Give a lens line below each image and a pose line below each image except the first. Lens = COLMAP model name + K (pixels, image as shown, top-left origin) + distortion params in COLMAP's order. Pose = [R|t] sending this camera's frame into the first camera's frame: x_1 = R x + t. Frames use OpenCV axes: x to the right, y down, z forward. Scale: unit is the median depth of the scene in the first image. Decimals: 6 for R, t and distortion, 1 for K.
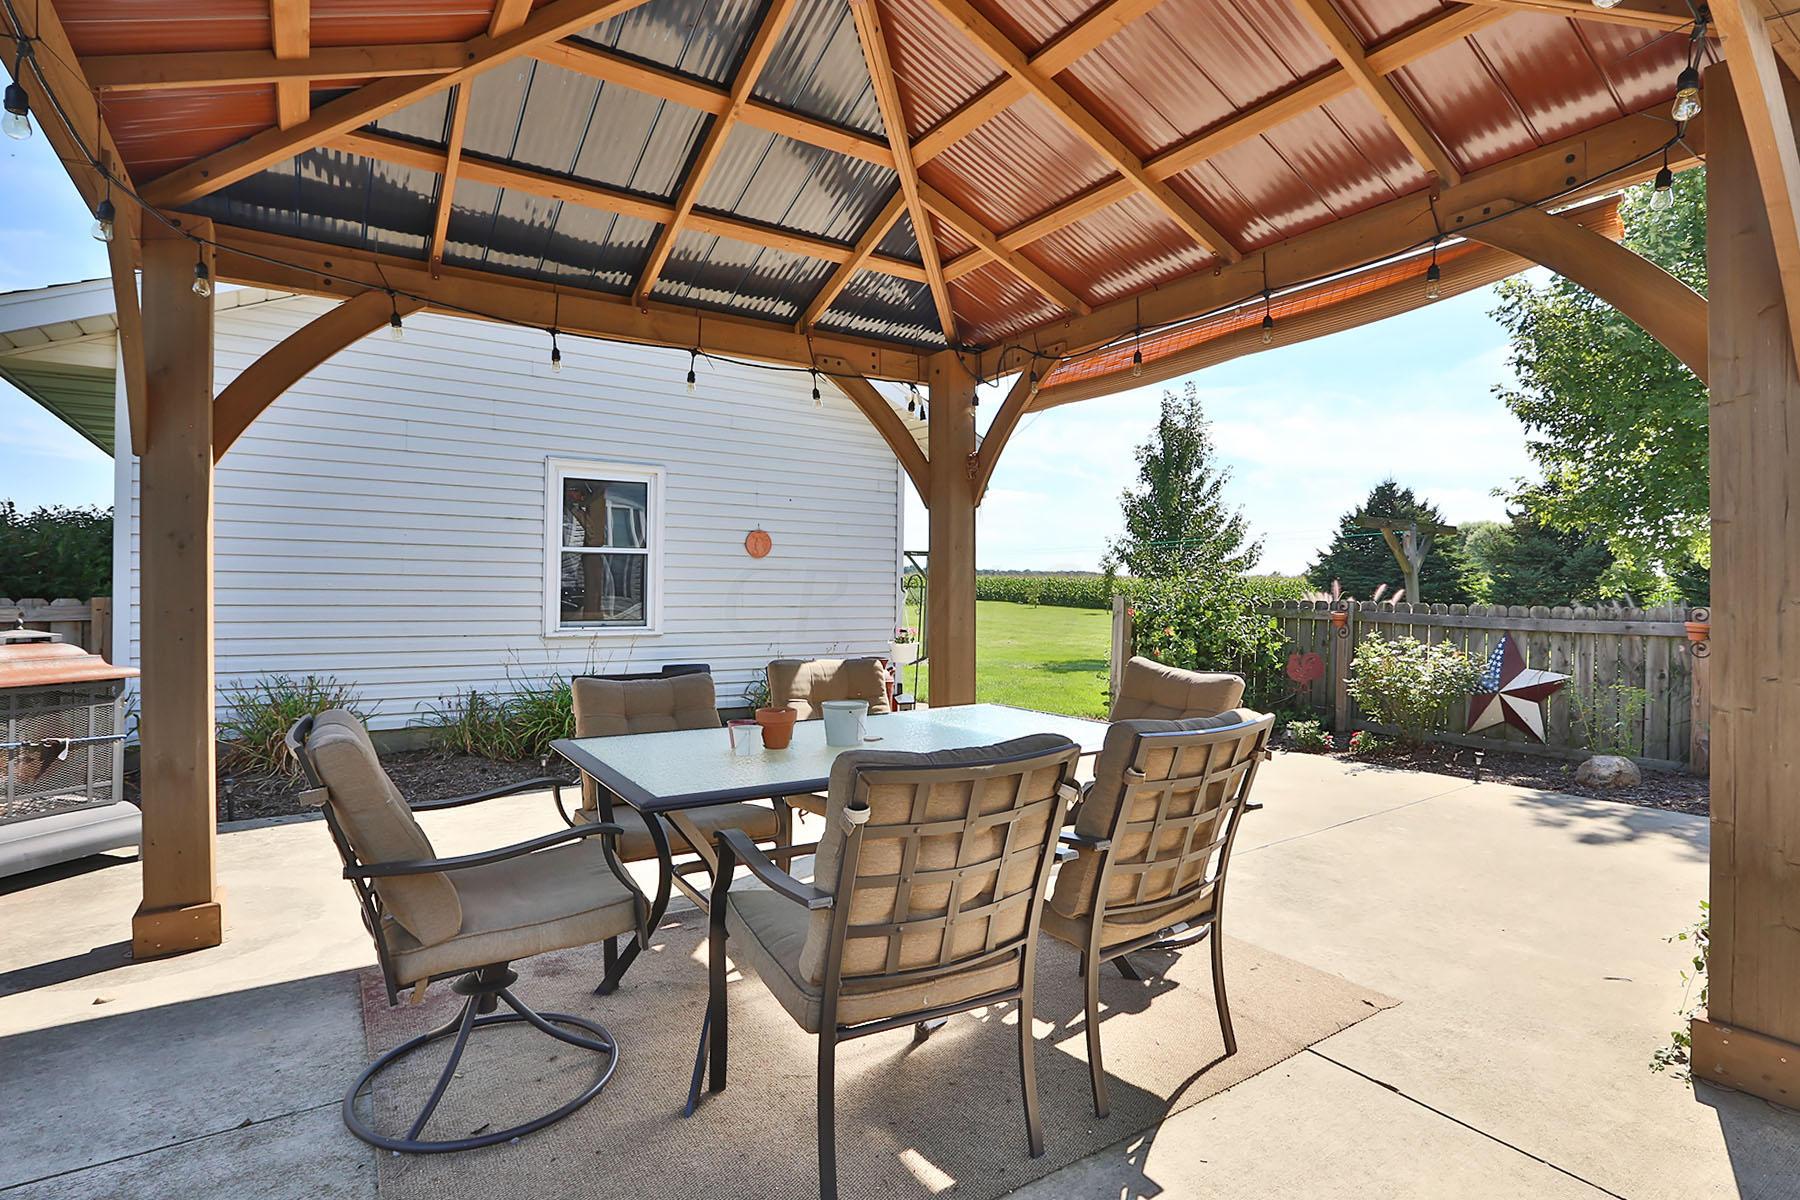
lens RADIAL K [[850.6, 0, 900.0], [0, 850.6, 600.0], [0, 0, 1]] dist [-0.030418, 0.000205]
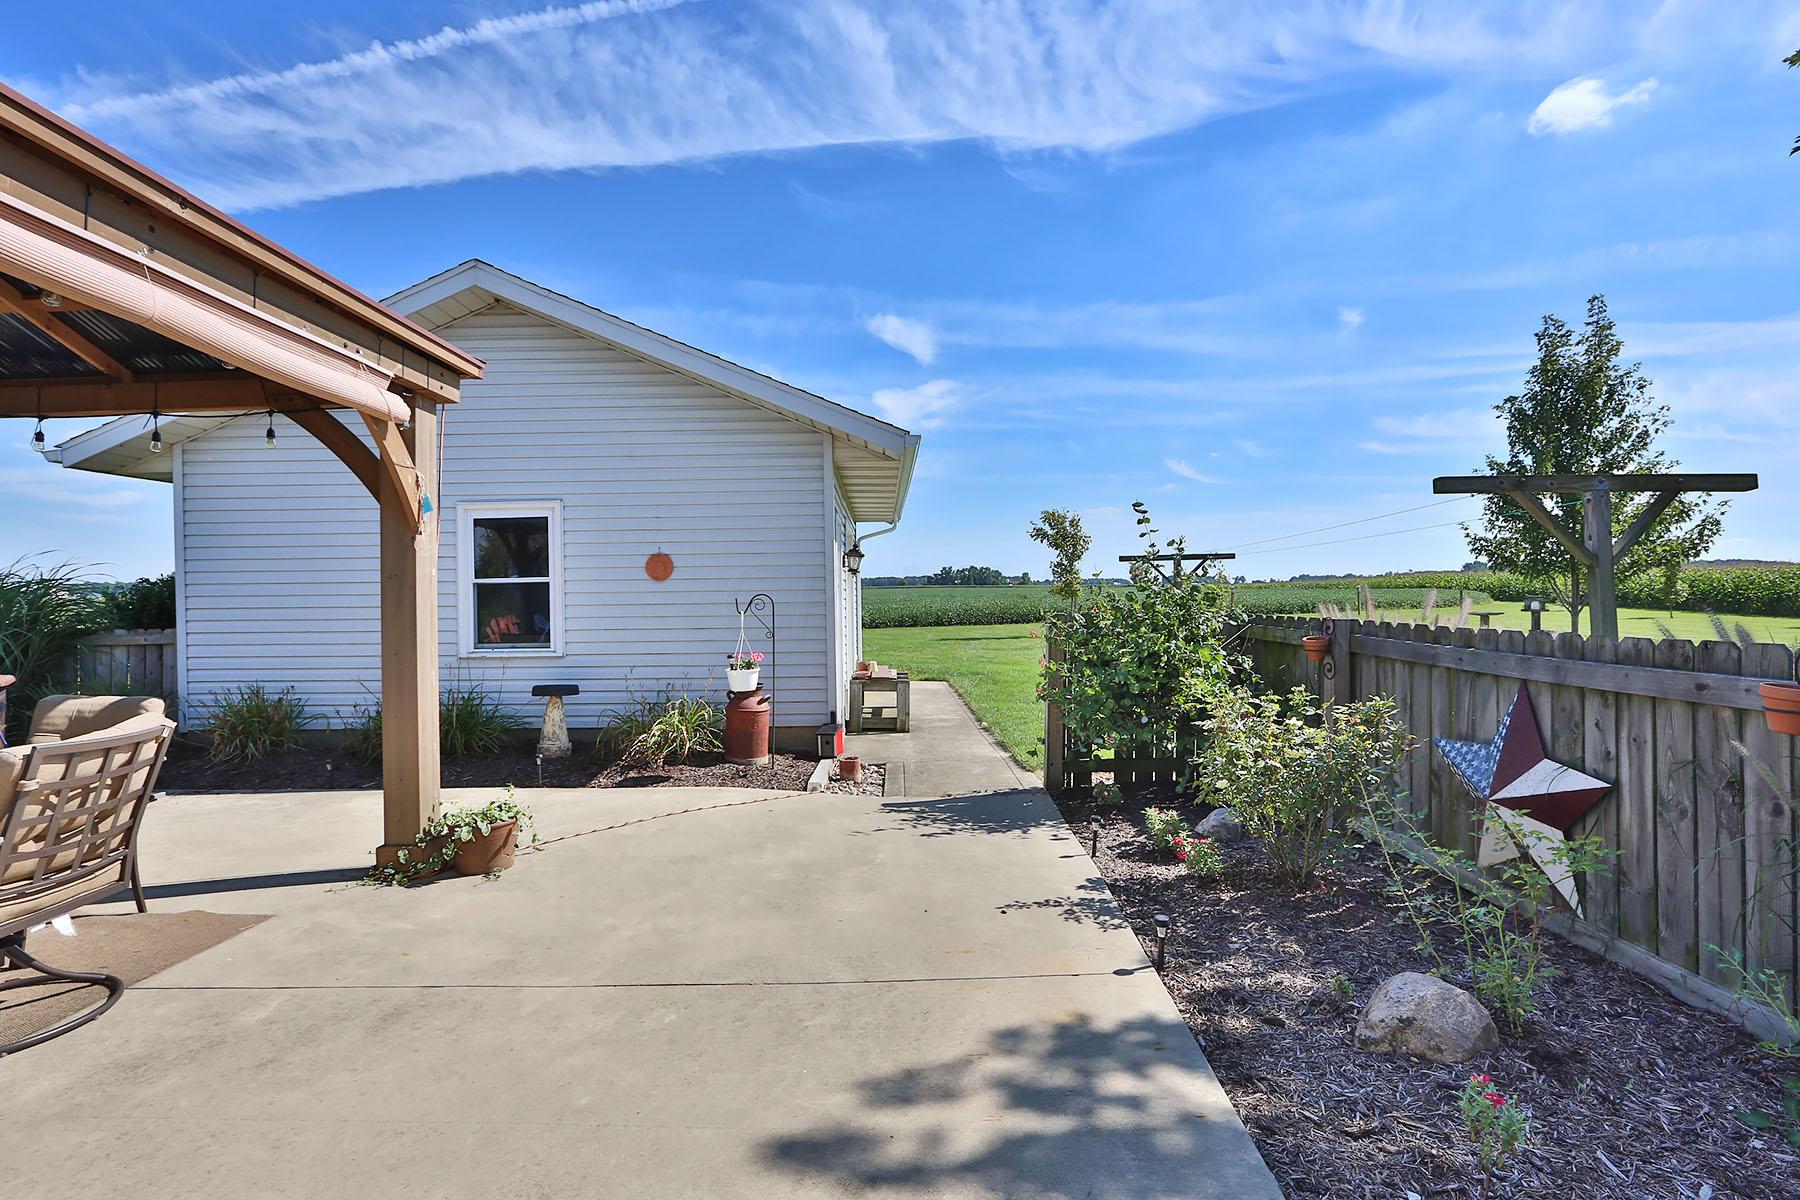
lens RADIAL K [[820.7, 0, 900.0], [0, 820.7, 600.0], [0, 0, 1]] dist [-0.023753, 0.000236]
pose [[0.839065, -0.018806, -0.543706, 0.678066], [0.013973, 0.999818, -0.013020, -0.011621], [0.543852, 0.003327, 0.839175, 0.379452]]
